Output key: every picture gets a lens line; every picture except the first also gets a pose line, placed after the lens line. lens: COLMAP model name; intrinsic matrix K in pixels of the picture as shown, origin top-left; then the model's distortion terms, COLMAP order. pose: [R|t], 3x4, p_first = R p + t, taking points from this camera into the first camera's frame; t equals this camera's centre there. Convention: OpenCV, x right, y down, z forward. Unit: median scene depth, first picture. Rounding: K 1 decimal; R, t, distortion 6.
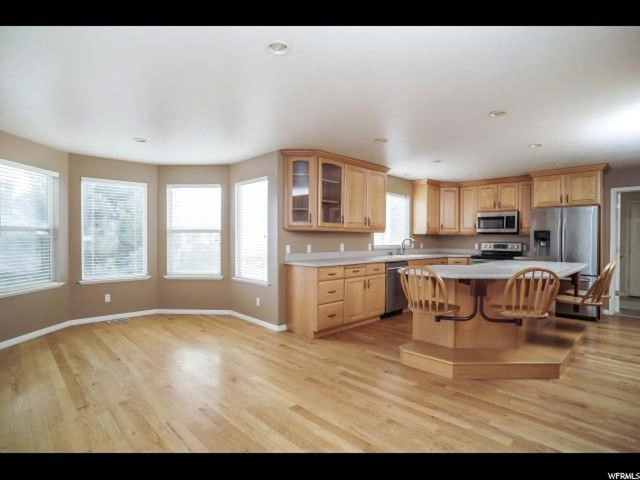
lens RADIAL K [[332.6, 0, 316.2], [0, 332.6, 240.7], [0, 0, 1]] dist [-0.072660, 0.034476]
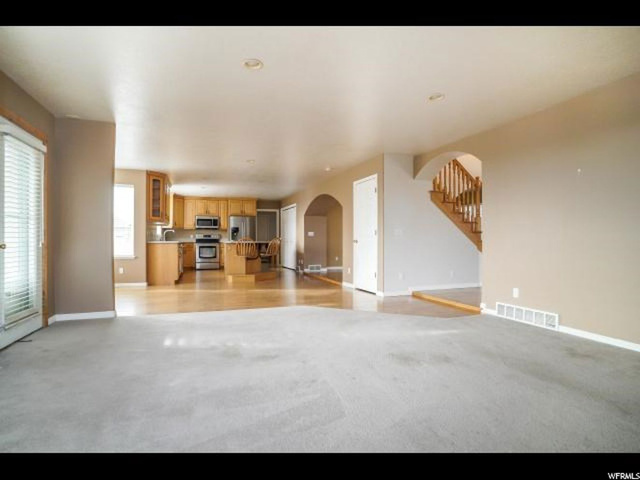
lens RADIAL K [[332.6, 0, 316.2], [0, 332.6, 240.7], [0, 0, 1]] dist [-0.072660, 0.034476]
pose [[0.405150, -0.005383, 0.914234, -0.864950], [0.007611, 0.999968, 0.002515, 0.044022], [-0.914219, 0.005939, 0.405178, -0.262898]]
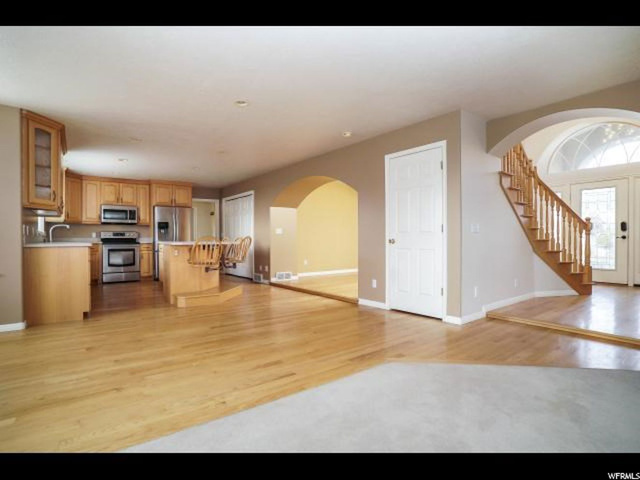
lens RADIAL K [[332.6, 0, 316.2], [0, 332.6, 240.7], [0, 0, 1]] dist [-0.072660, 0.034476]
pose [[0.123140, -0.012942, 0.992305, -0.584443], [0.012121, 0.999860, 0.011536, 0.038076], [-0.992315, 0.010607, 0.123279, 0.127531]]
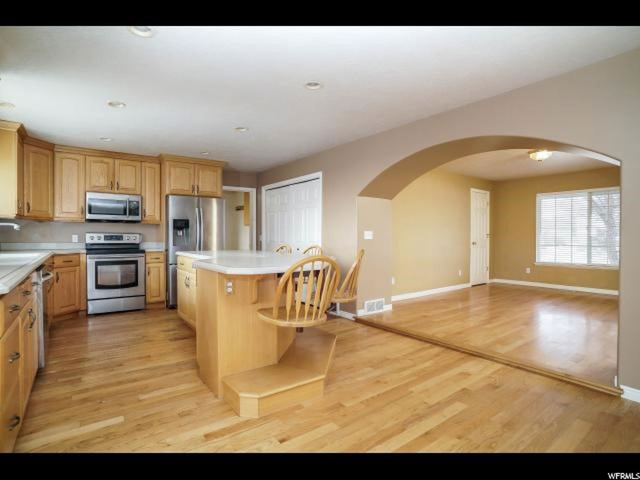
lens RADIAL K [[332.6, 0, 316.2], [0, 332.6, 240.7], [0, 0, 1]] dist [-0.072660, 0.034476]
pose [[0.125457, -0.018015, 0.991935, -0.176733], [0.005257, 0.999833, 0.017493, 0.014307], [-0.992085, 0.003020, 0.125531, 0.430718]]
